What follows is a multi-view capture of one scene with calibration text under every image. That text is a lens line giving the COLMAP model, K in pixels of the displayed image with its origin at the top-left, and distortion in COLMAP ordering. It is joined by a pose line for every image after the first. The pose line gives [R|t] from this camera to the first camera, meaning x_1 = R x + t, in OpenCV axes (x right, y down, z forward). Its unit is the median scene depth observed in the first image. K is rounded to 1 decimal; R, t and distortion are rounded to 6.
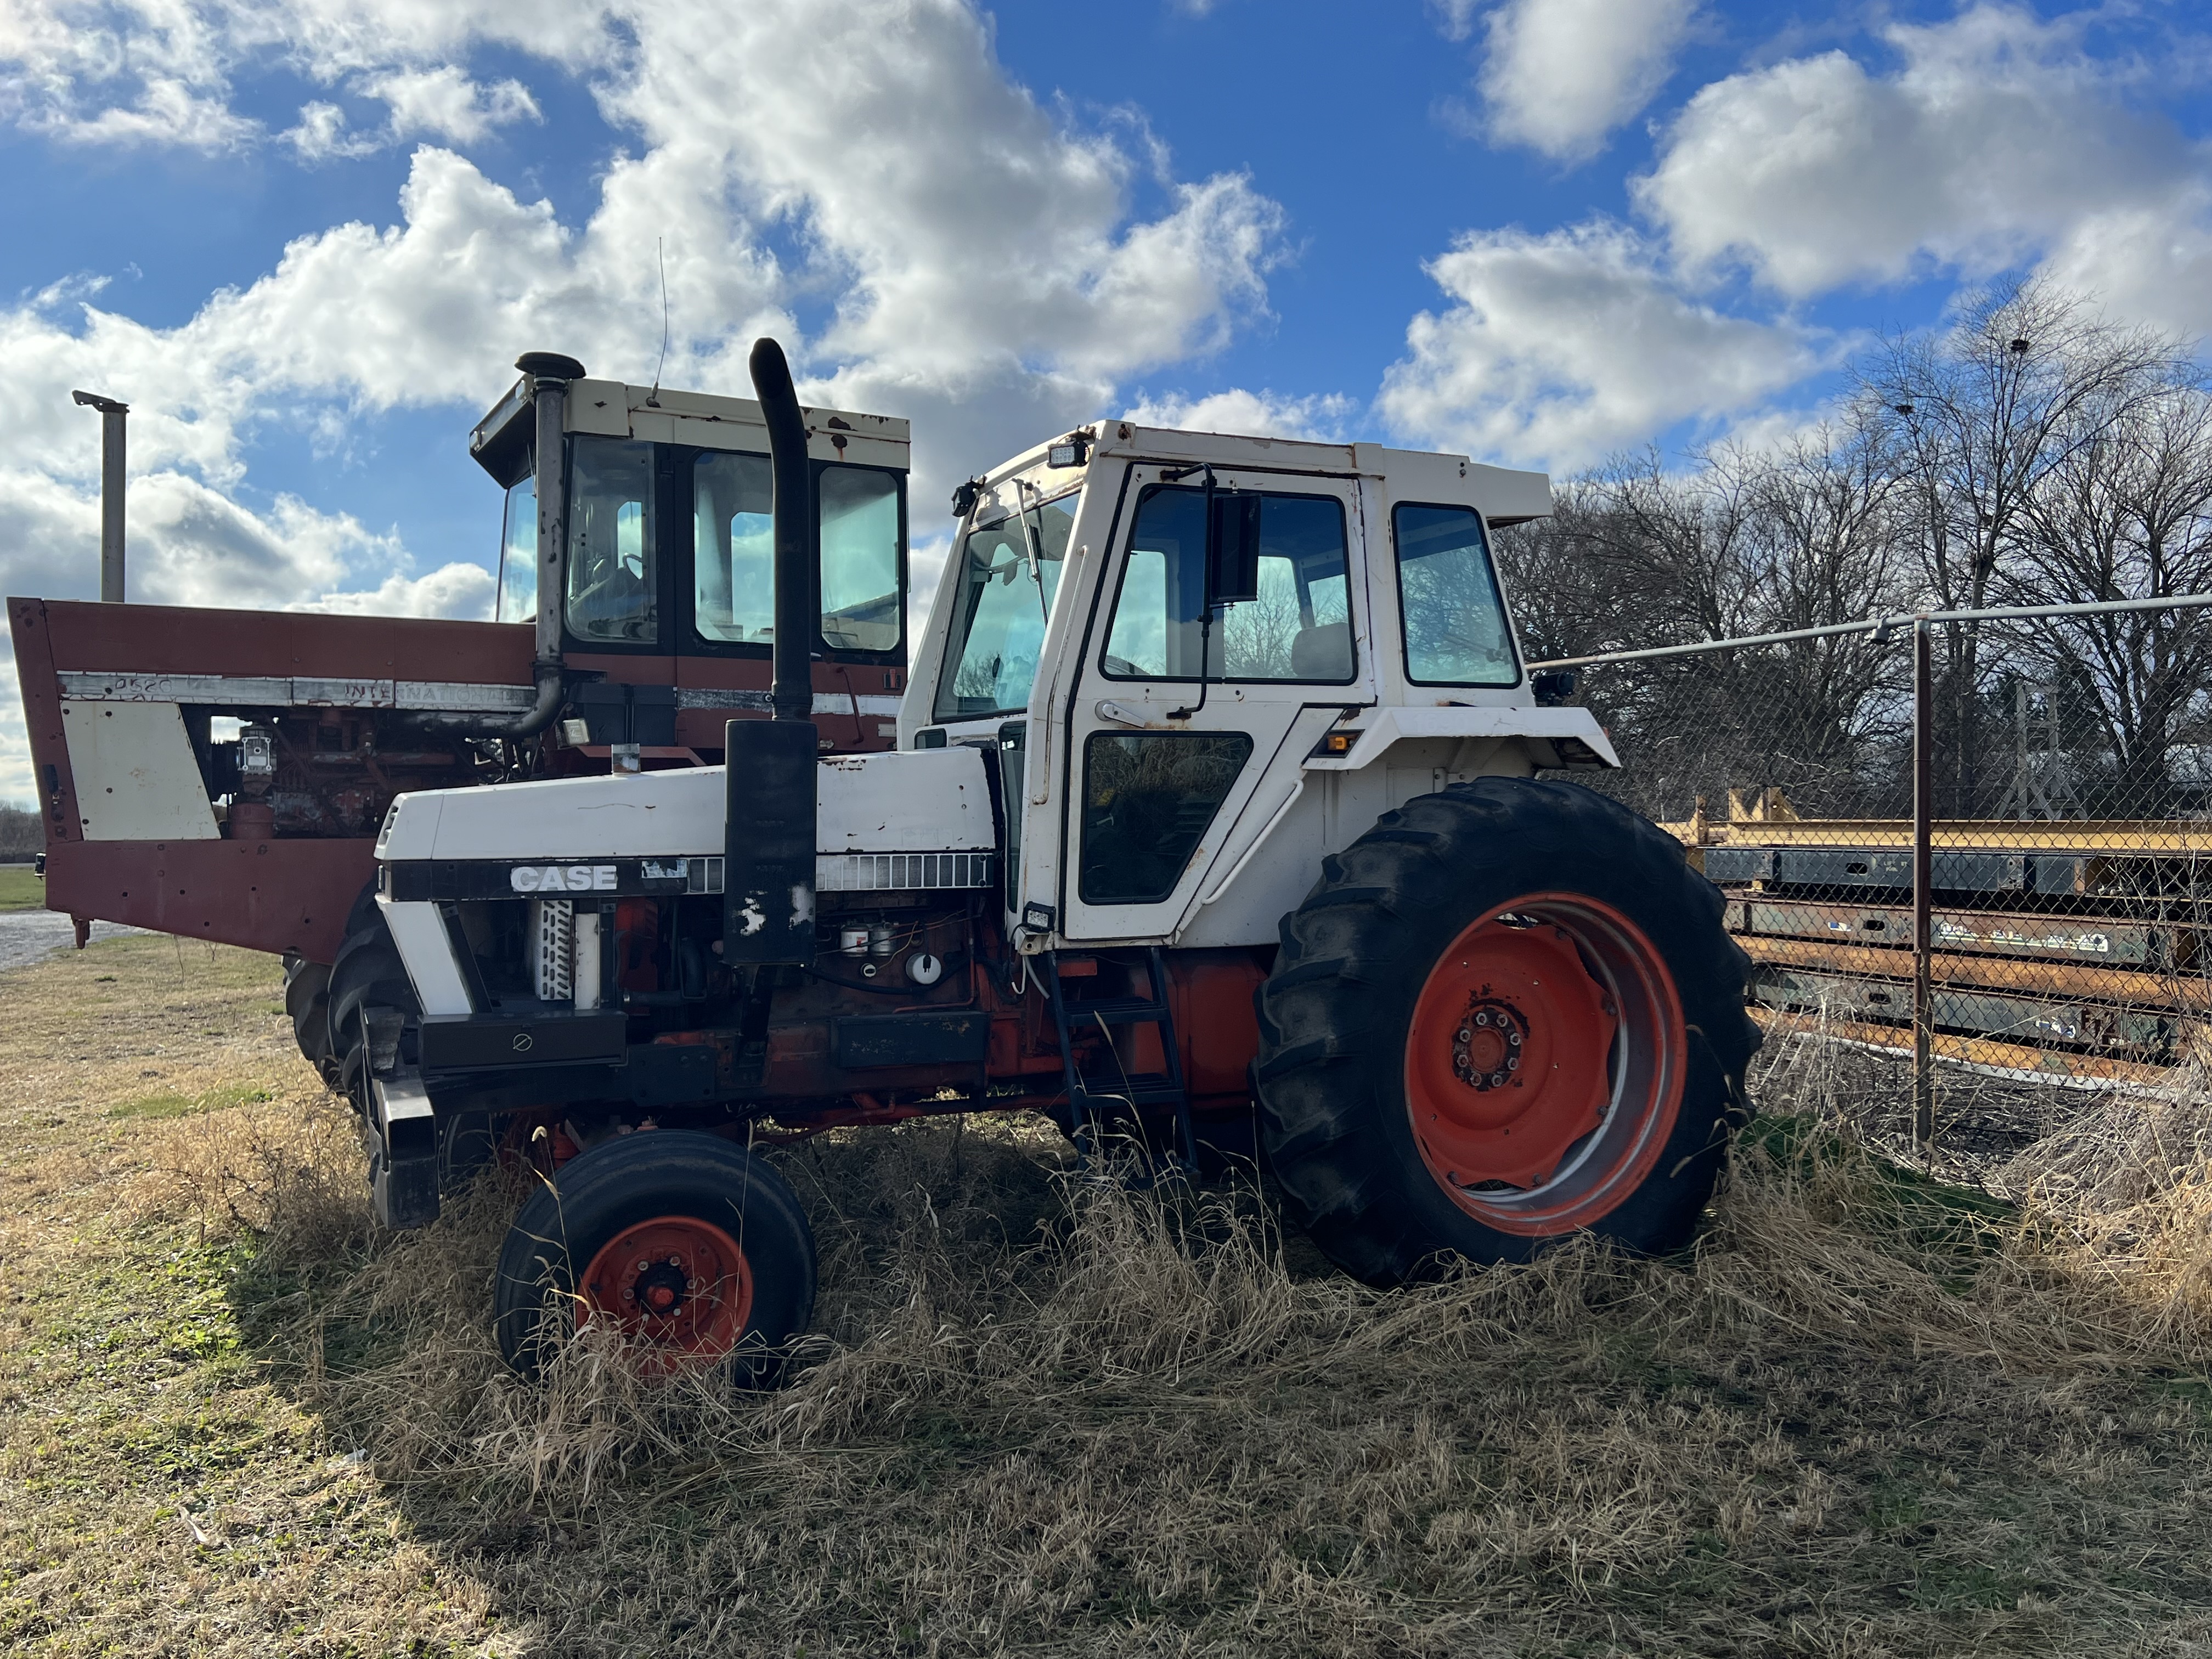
lens RADIAL K [[1775.6, 0, 1106.0], [0, 1775.6, 829.5], [0, 0, 1]] dist [0.083501, -0.159898]
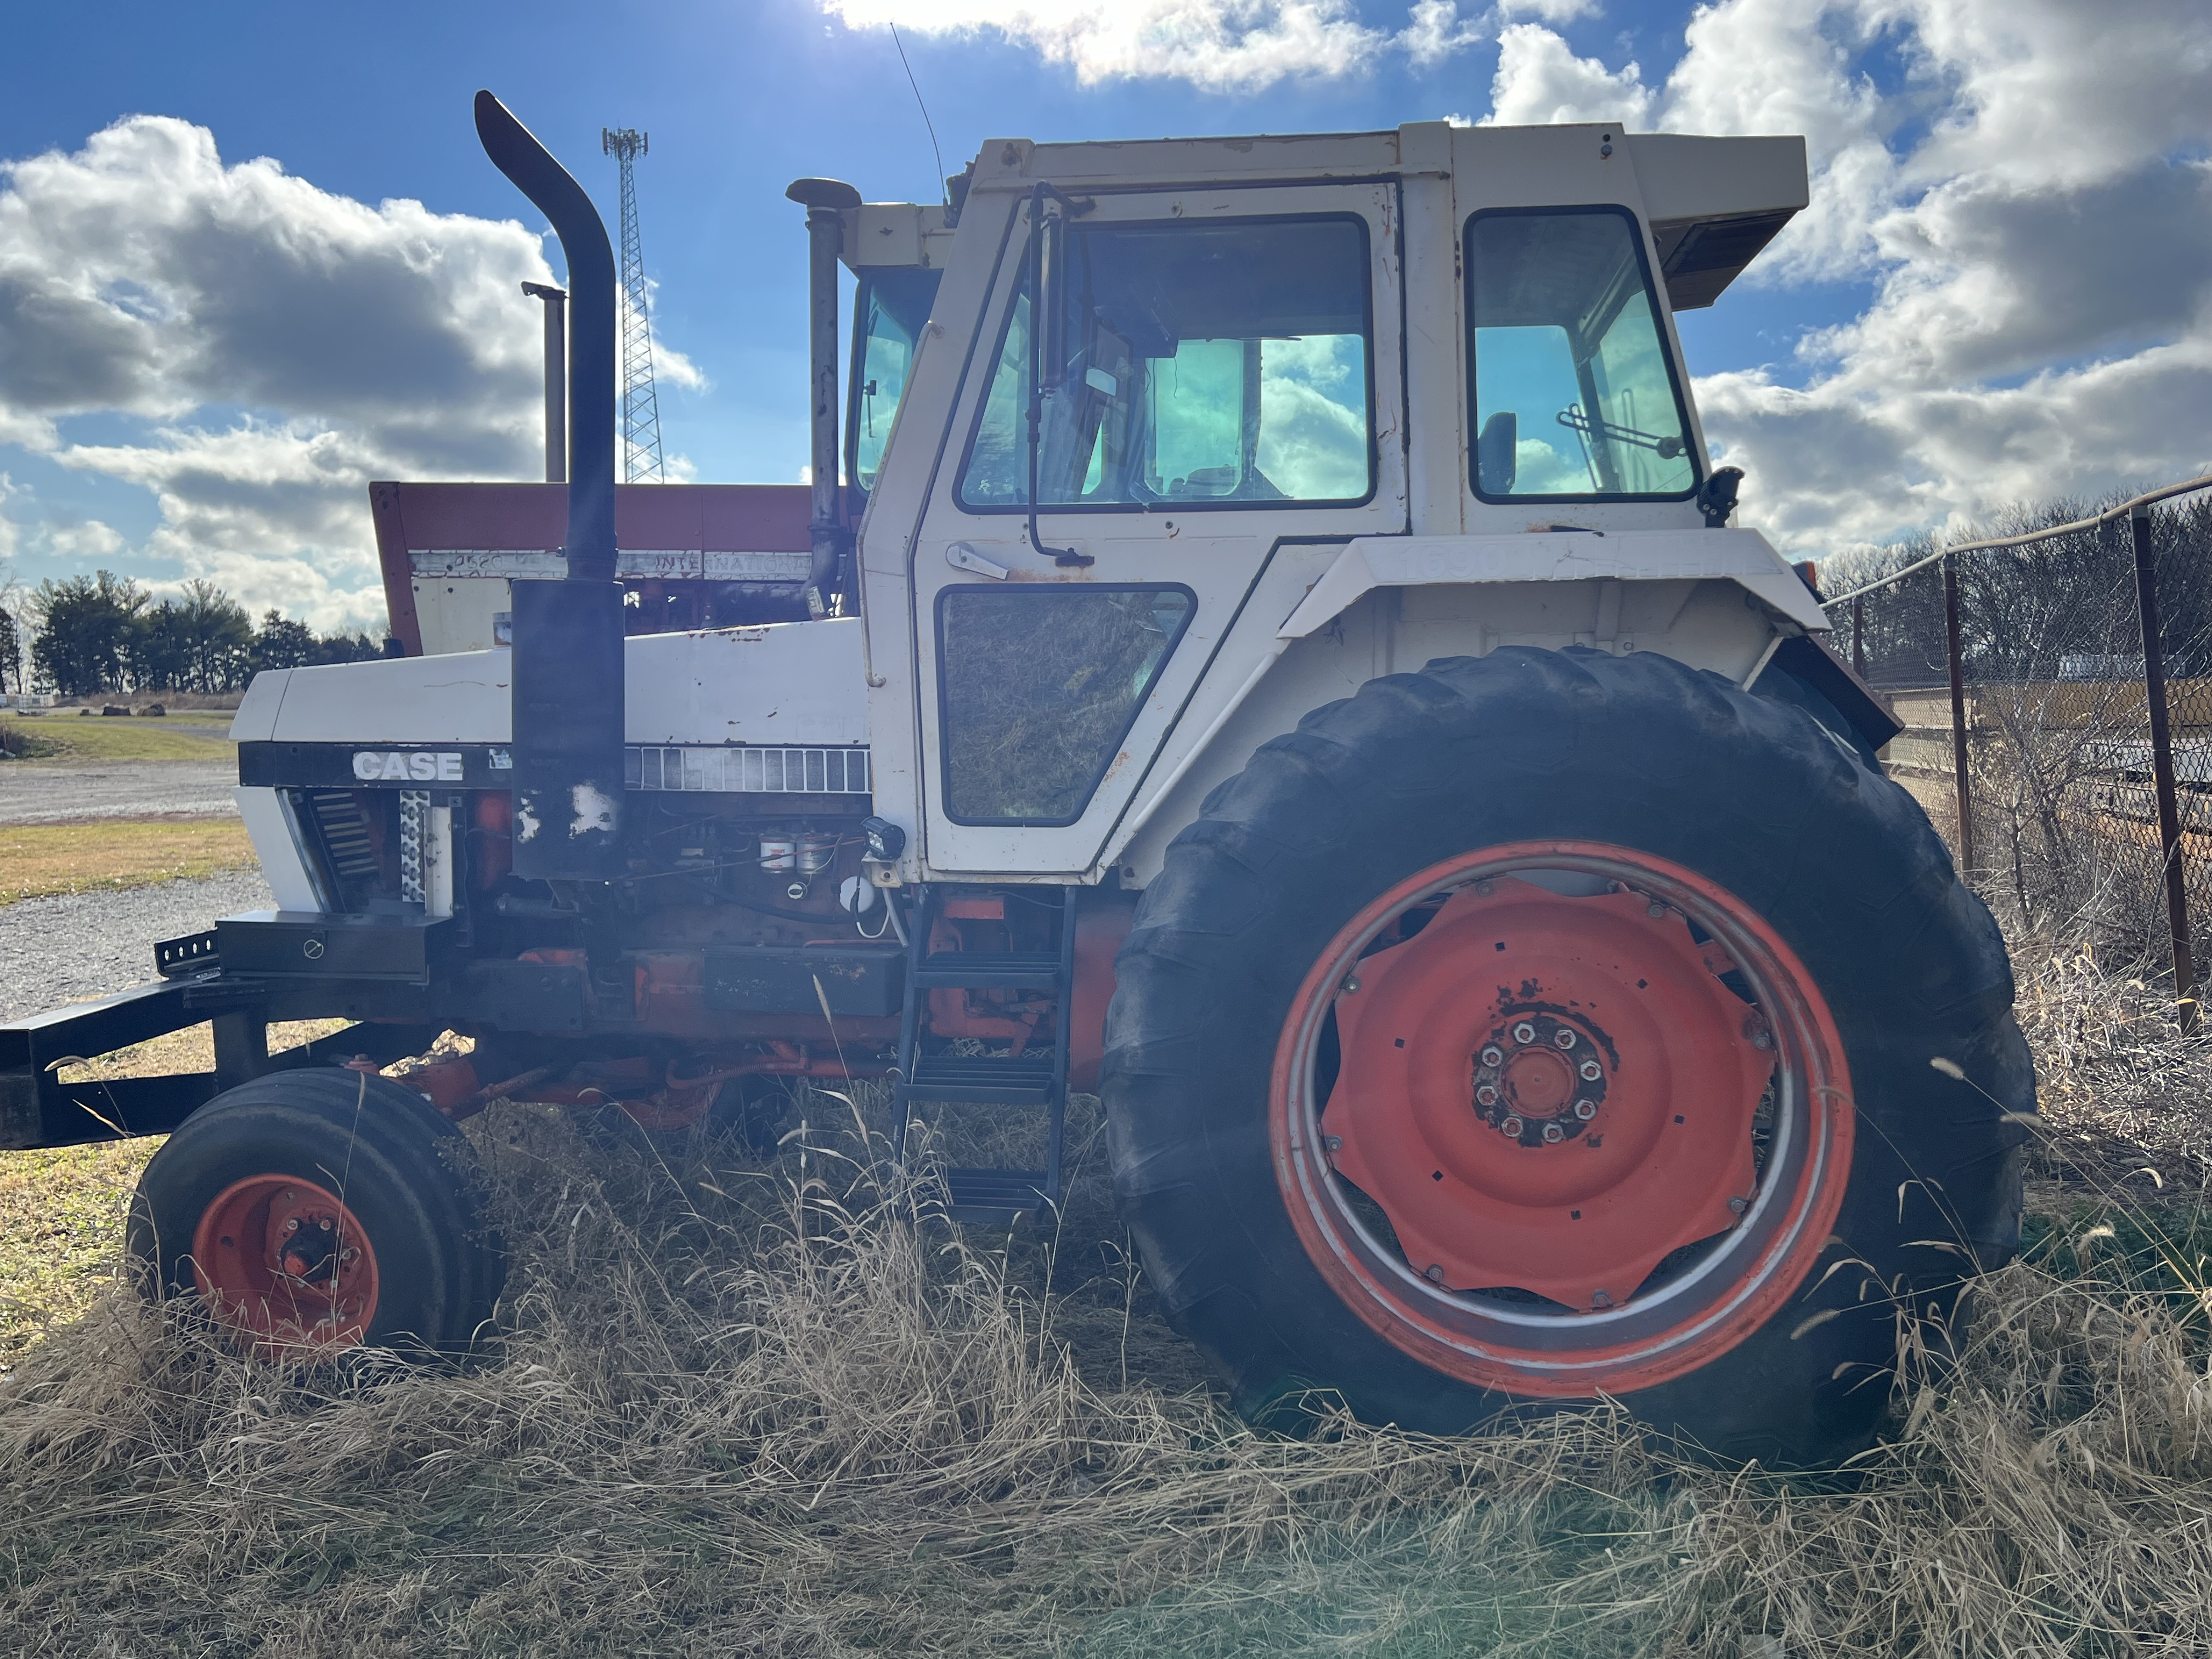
lens RADIAL K [[1775.6, 0, 1106.0], [0, 1775.6, 829.5], [0, 0, 1]] dist [0.083501, -0.159898]
pose [[0.851016, 0.050292, -0.522726, 0.422595], [-0.012752, 0.997089, 0.075171, -0.011440], [0.524985, -0.057306, 0.849180, 0.402697]]
